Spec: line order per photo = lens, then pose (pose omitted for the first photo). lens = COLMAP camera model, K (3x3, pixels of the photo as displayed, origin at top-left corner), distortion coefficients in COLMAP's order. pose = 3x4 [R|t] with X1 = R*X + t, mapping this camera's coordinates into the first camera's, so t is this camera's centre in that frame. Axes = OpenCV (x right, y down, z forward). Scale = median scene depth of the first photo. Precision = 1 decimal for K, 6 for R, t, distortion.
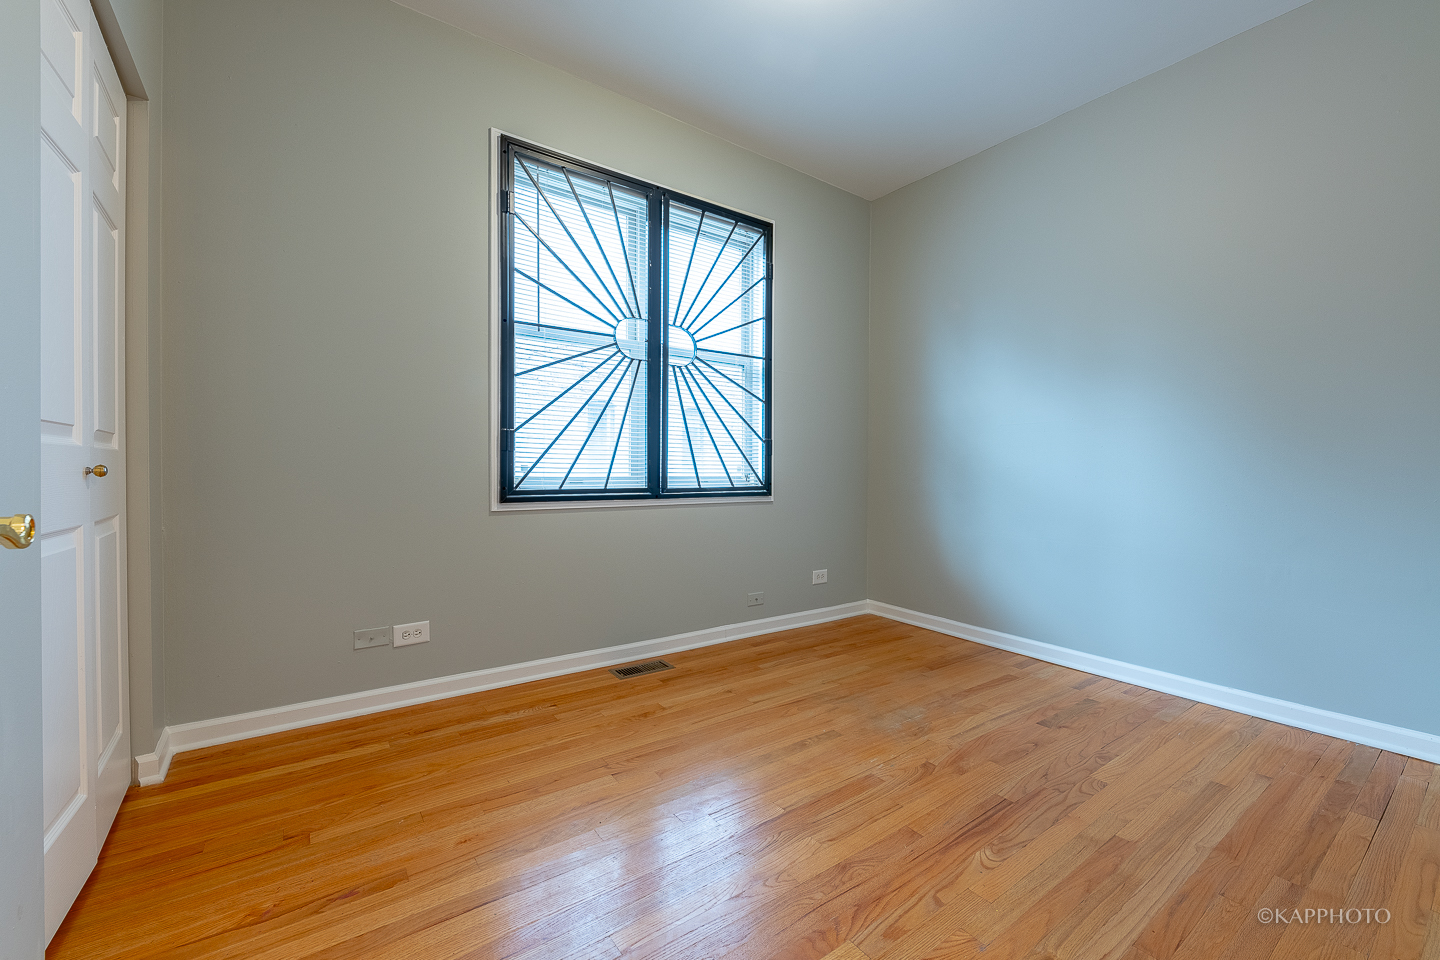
lens RADIAL K [[582.5, 0, 734.1], [0, 582.5, 475.8], [0, 0, 1]] dist [-0.001012, -0.000769]
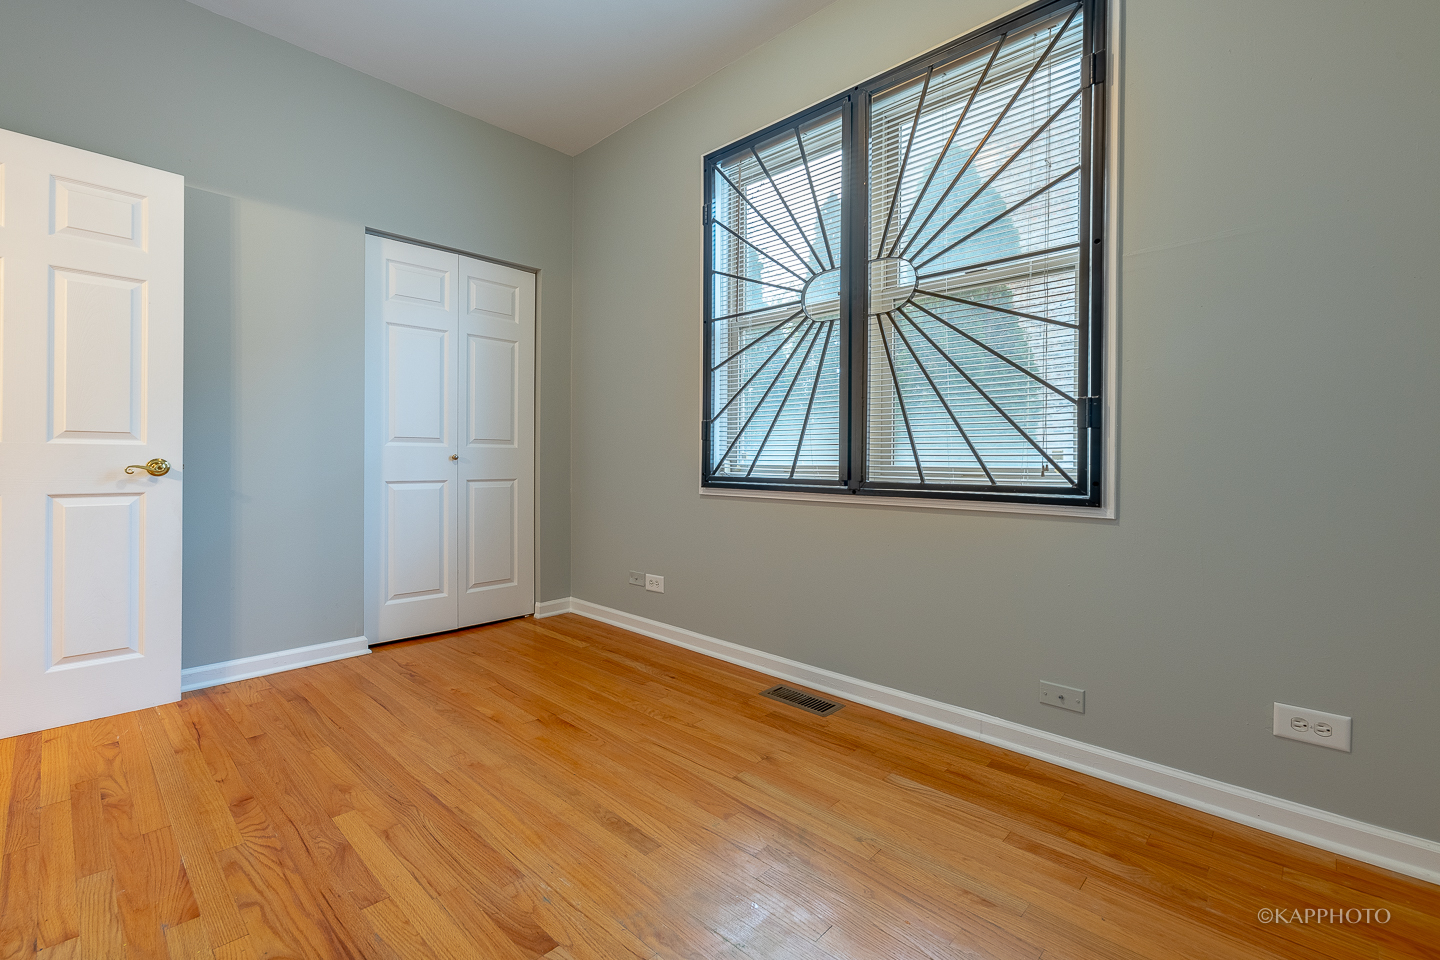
lens RADIAL K [[615.6, 0, 735.0], [0, 615.6, 469.7], [0, 0, 1]] dist [-0.000758, -0.000223]
pose [[0.182888, 0.001754, -0.983132, 0.671823], [-0.023732, 0.999715, -0.002631, 0.013137], [0.982847, 0.023813, 0.182878, 0.740156]]
